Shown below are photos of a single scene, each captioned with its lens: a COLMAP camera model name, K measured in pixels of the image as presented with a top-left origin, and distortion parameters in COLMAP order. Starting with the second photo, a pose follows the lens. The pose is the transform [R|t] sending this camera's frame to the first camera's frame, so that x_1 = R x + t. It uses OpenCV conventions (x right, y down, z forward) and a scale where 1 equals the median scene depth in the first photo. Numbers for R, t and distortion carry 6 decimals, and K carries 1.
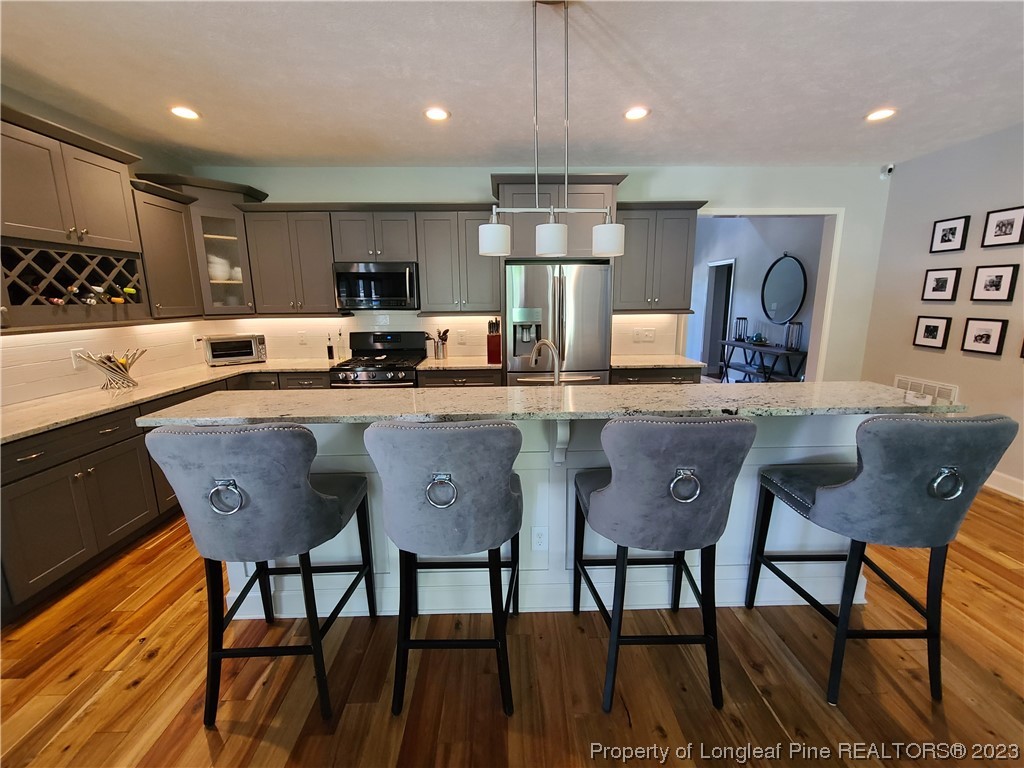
lens RADIAL K [[418.6, 0, 515.2], [0, 418.6, 379.9], [0, 0, 1]] dist [0.000394, -0.000884]
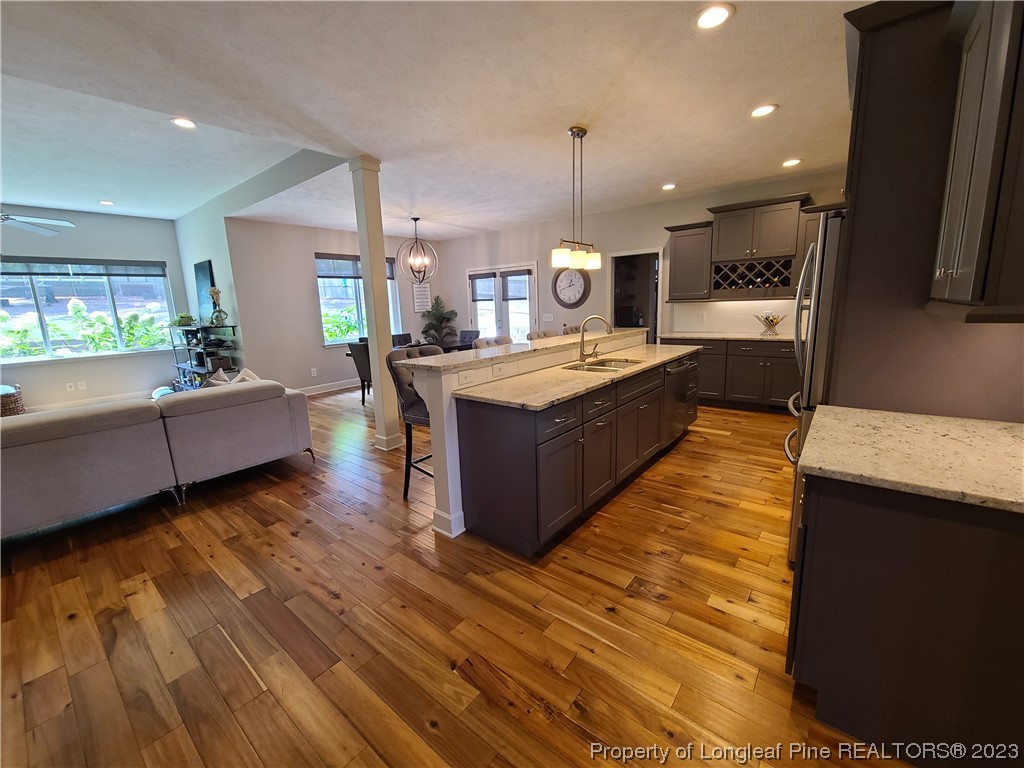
lens RADIAL K [[418.6, 0, 509.8], [0, 418.6, 377.9], [0, 0, 1]] dist [0.000394, -0.000884]
pose [[-0.662930, 0.166387, -0.729959, 0.939967], [-0.100652, 0.946334, 0.307118, -0.206685], [0.741885, 0.277070, -0.610606, 1.120056]]
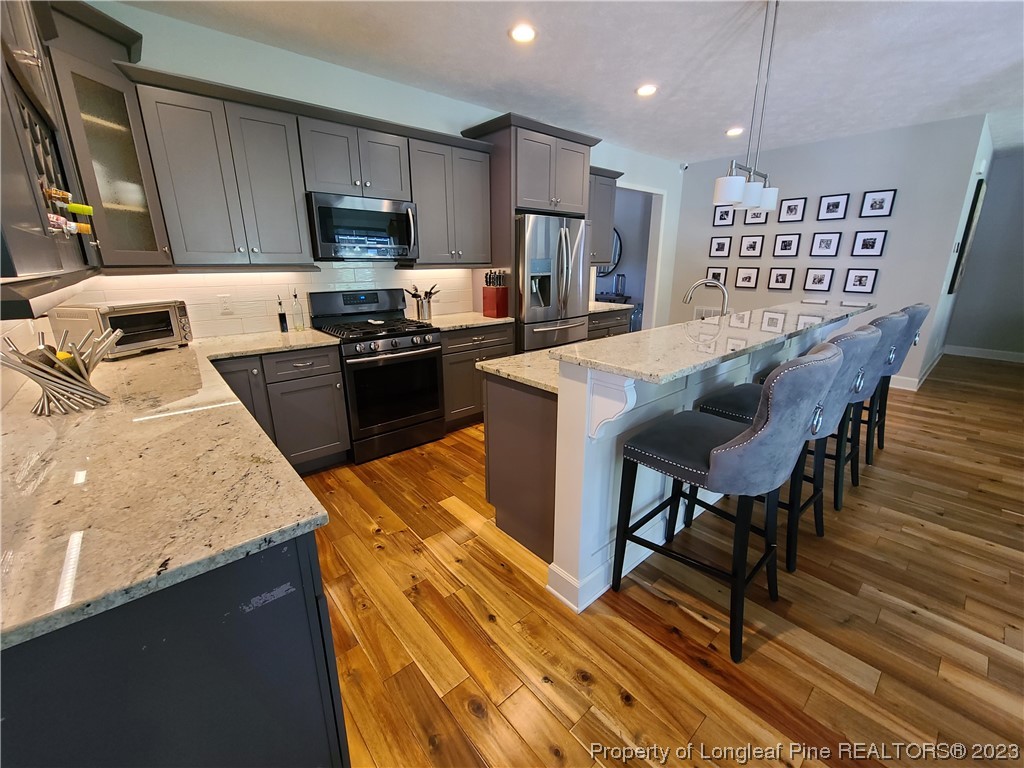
lens RADIAL K [[418.6, 0, 514.8], [0, 418.6, 376.7], [0, 0, 1]] dist [0.000394, -0.000884]
pose [[0.770537, -0.163804, 0.615988, -0.717932], [0.113974, 0.986247, 0.119693, -0.017637], [-0.627123, -0.022021, 0.778609, 0.241165]]
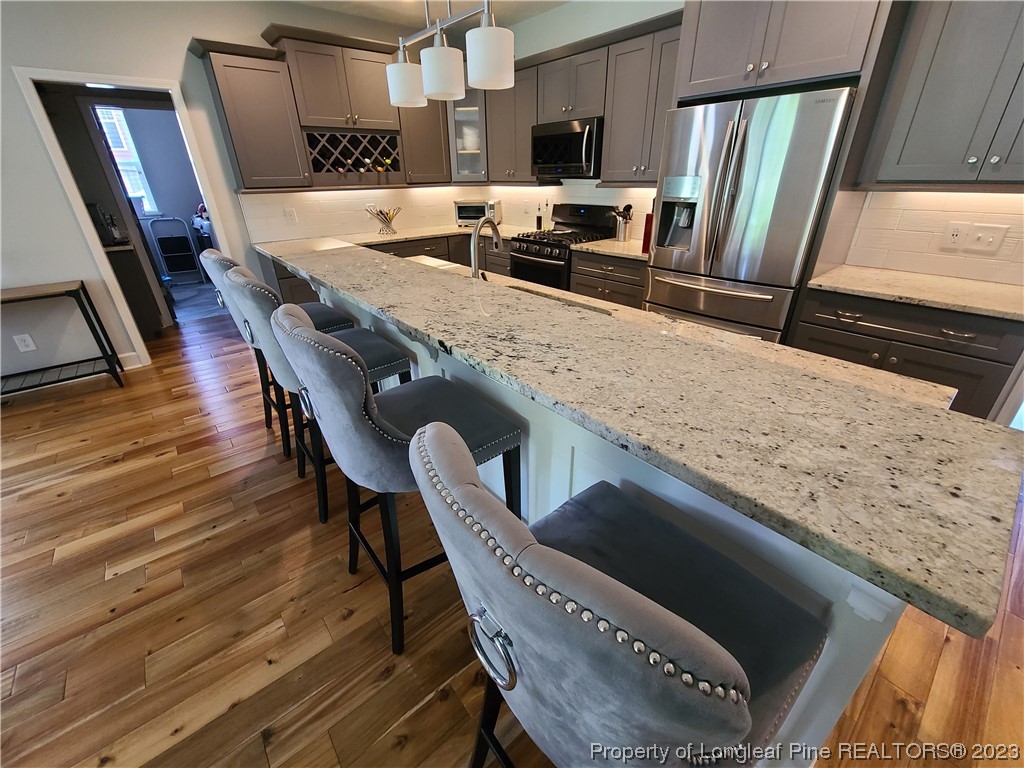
lens RADIAL K [[418.6, 0, 512.2], [0, 418.6, 380.1], [0, 0, 1]] dist [0.000394, -0.000884]
pose [[0.615086, 0.346942, -0.708026, 0.482127], [-0.139312, 0.931679, 0.335509, -0.049299], [0.776055, -0.107730, 0.621396, 0.308263]]
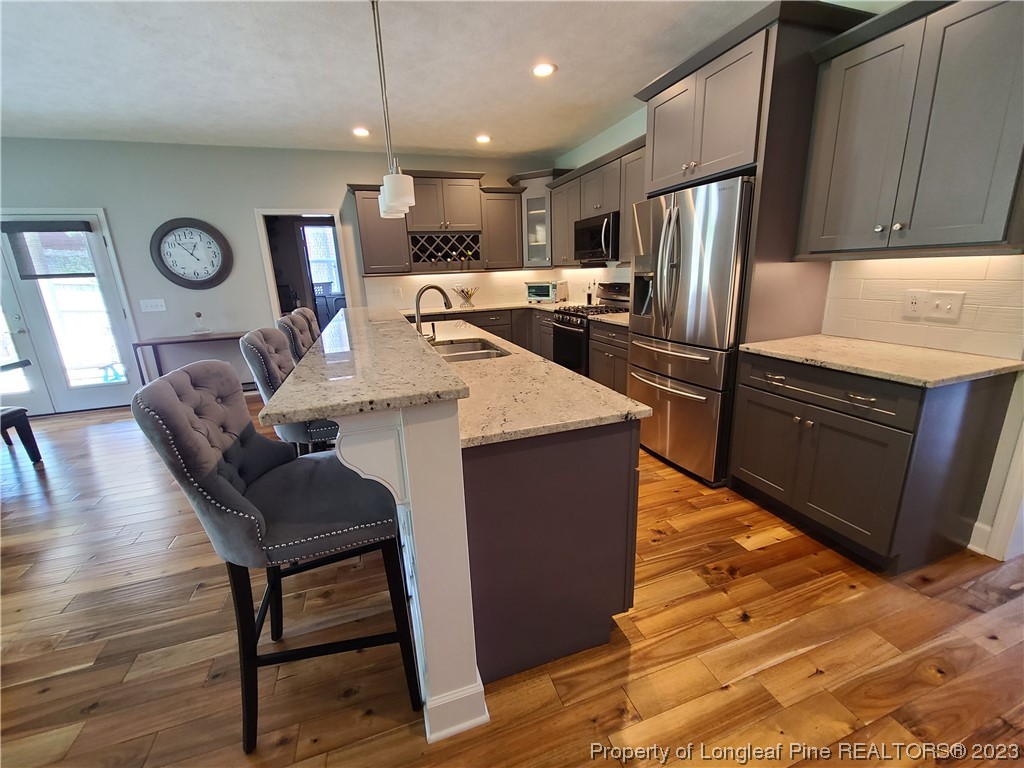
lens RADIAL K [[418.6, 0, 511.1], [0, 418.6, 379.6], [0, 0, 1]] dist [0.000394, -0.000884]
pose [[0.287382, 0.240583, -0.927109, 0.785429], [-0.146081, 0.967626, 0.205815, -0.068688], [0.946611, 0.076286, 0.313223, 0.532581]]
